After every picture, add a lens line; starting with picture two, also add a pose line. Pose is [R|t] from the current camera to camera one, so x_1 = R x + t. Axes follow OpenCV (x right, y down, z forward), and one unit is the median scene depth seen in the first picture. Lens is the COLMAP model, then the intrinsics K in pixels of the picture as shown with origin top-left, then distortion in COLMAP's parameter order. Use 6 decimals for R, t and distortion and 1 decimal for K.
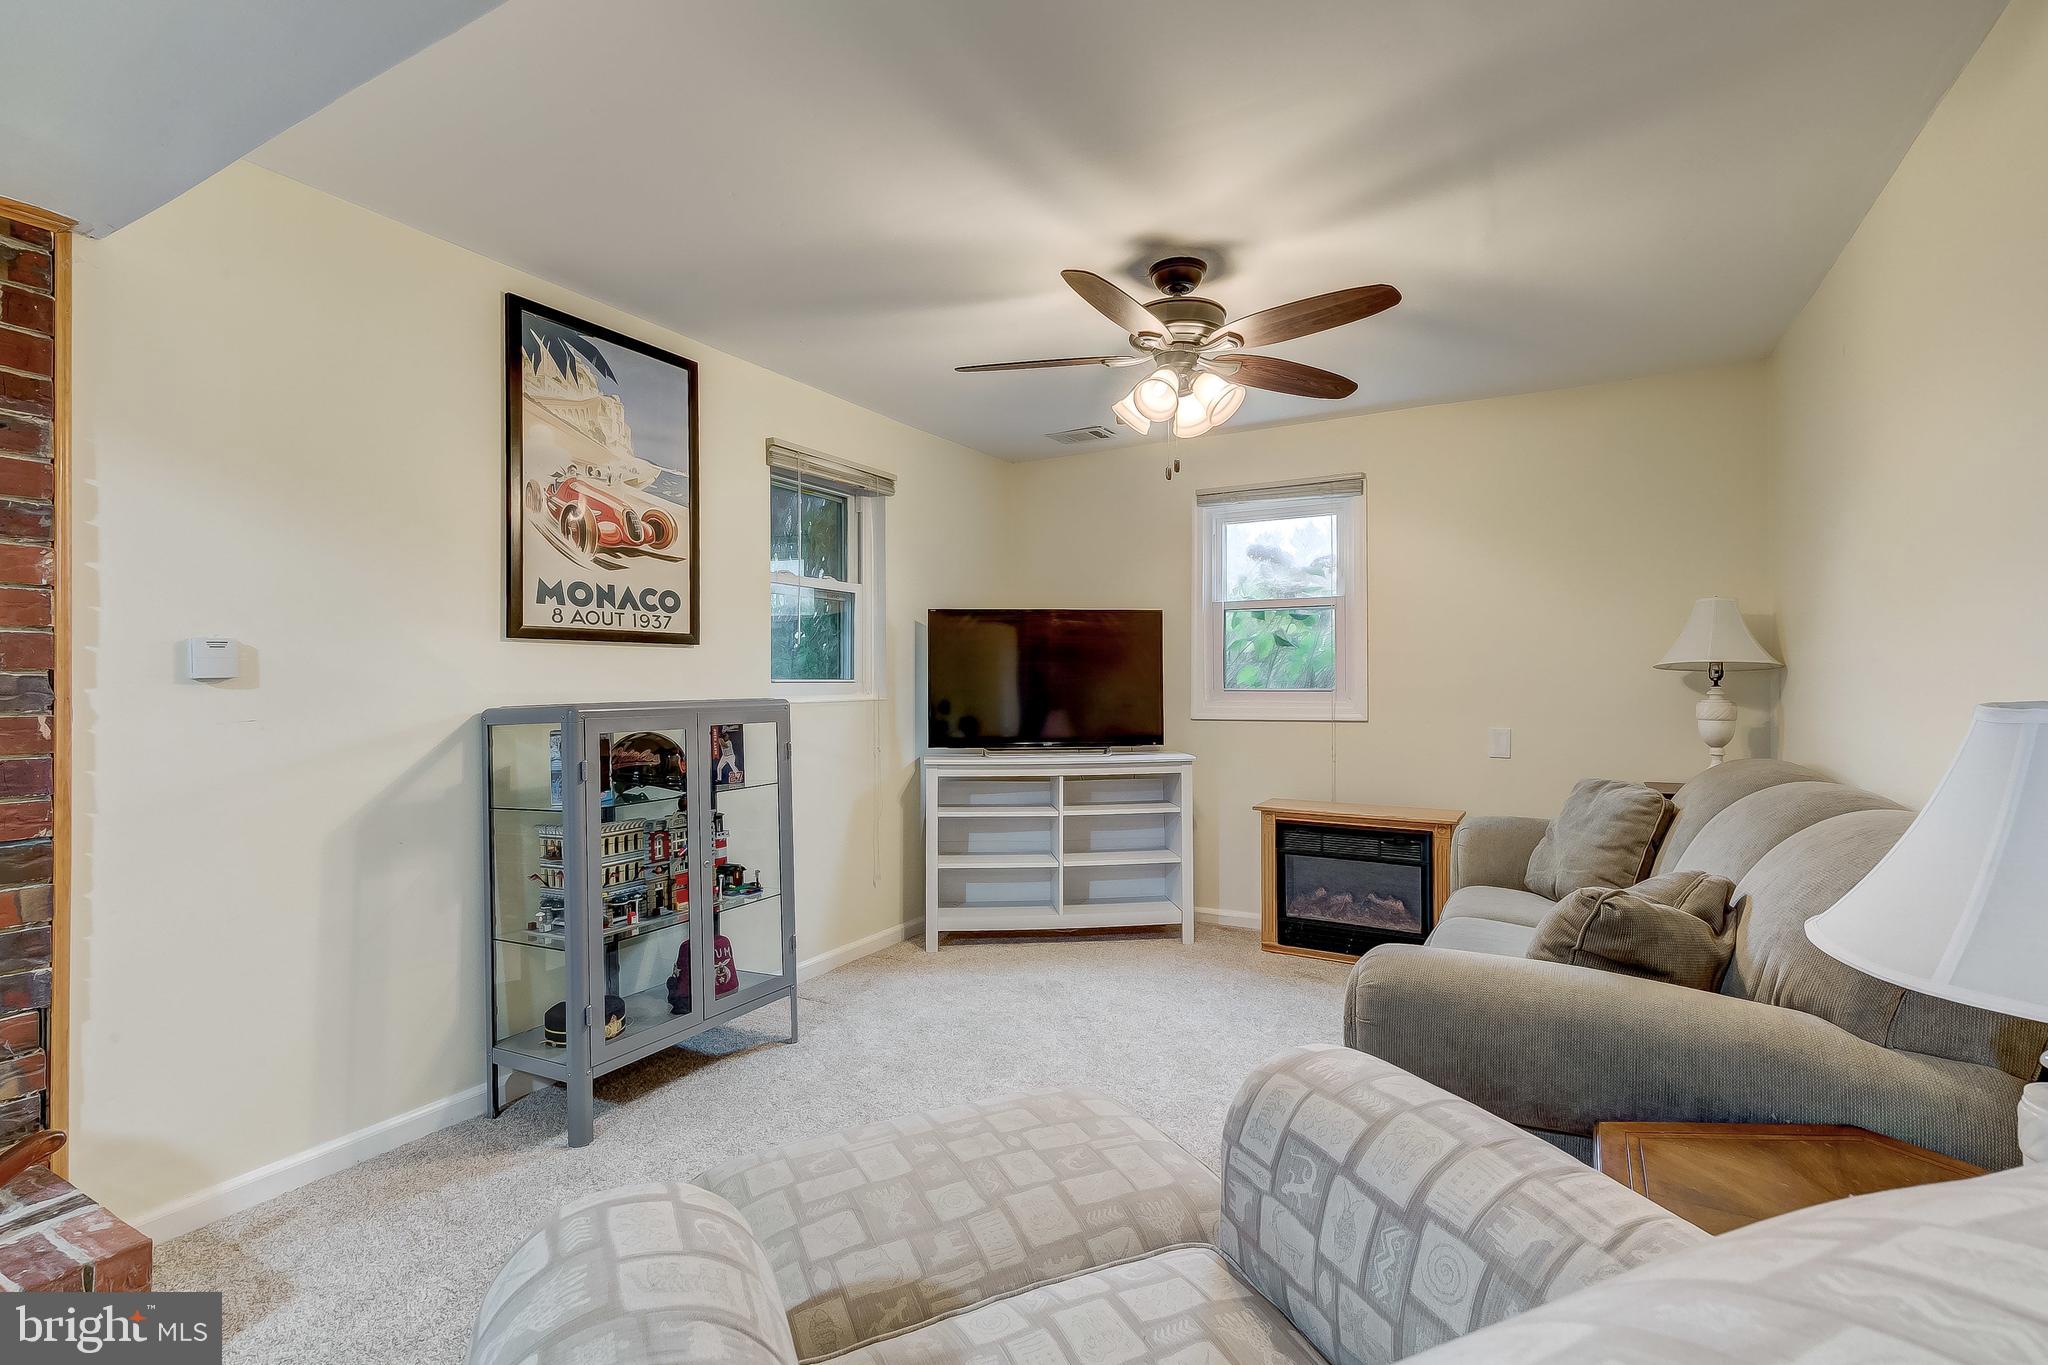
lens RADIAL K [[948.0, 0, 1016.2], [0, 948.0, 690.0], [0, 0, 1]] dist [0.005937, -0.001014]
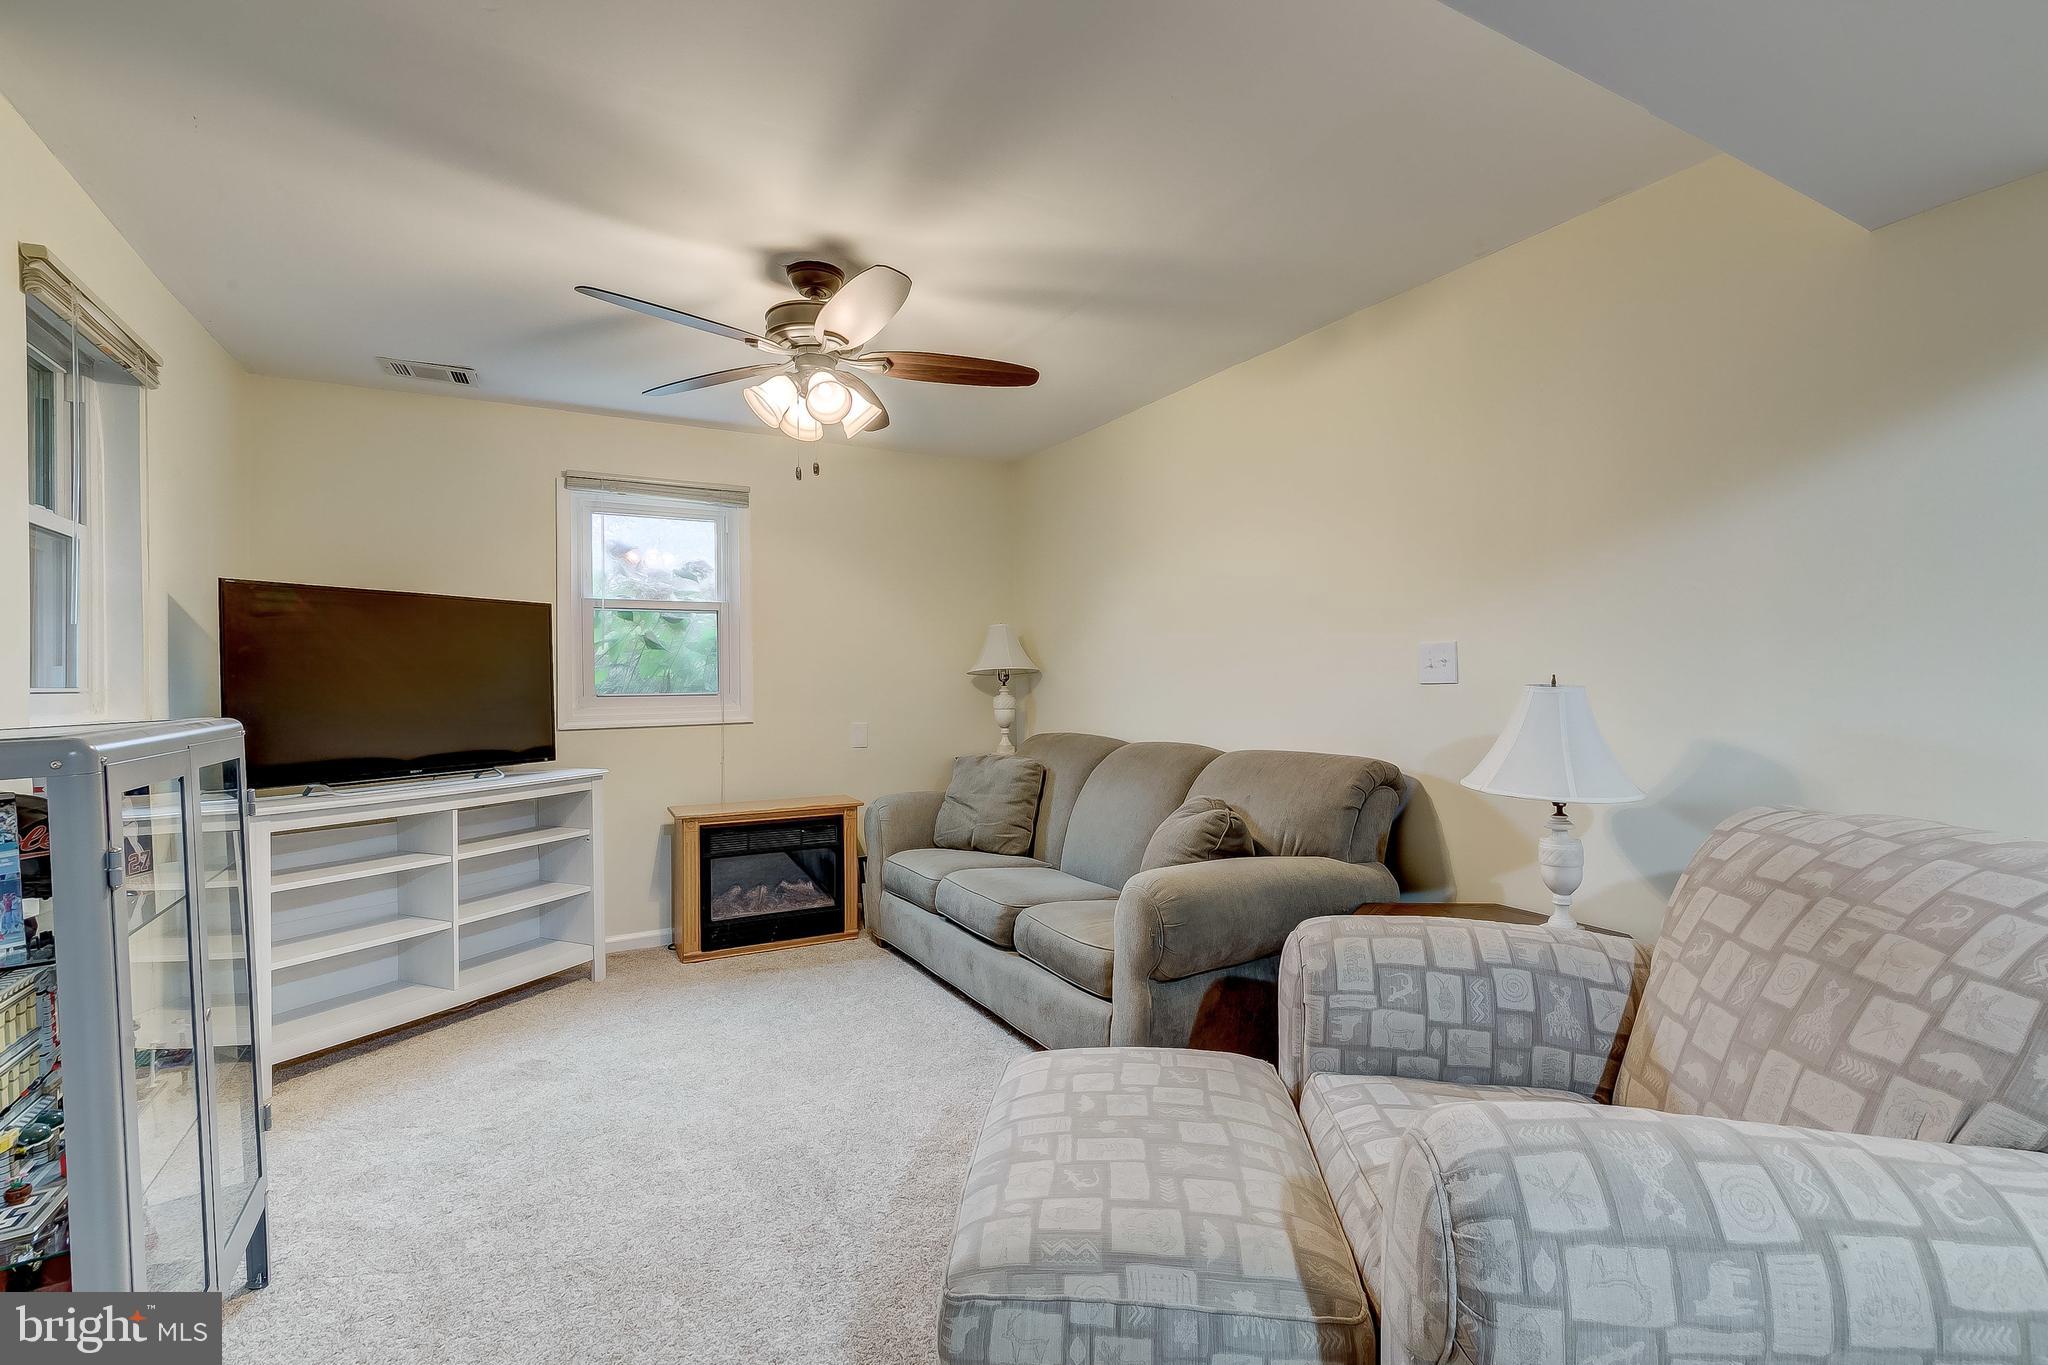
lens RADIAL K [[948.0, 0, 1019.1], [0, 948.0, 686.3], [0, 0, 1]] dist [0.005937, -0.001014]
pose [[0.503354, -0.008166, 0.864042, -0.410057], [0.018401, 0.999830, -0.001270, -0.000698], [-0.863885, 0.016538, 0.503418, 0.216968]]
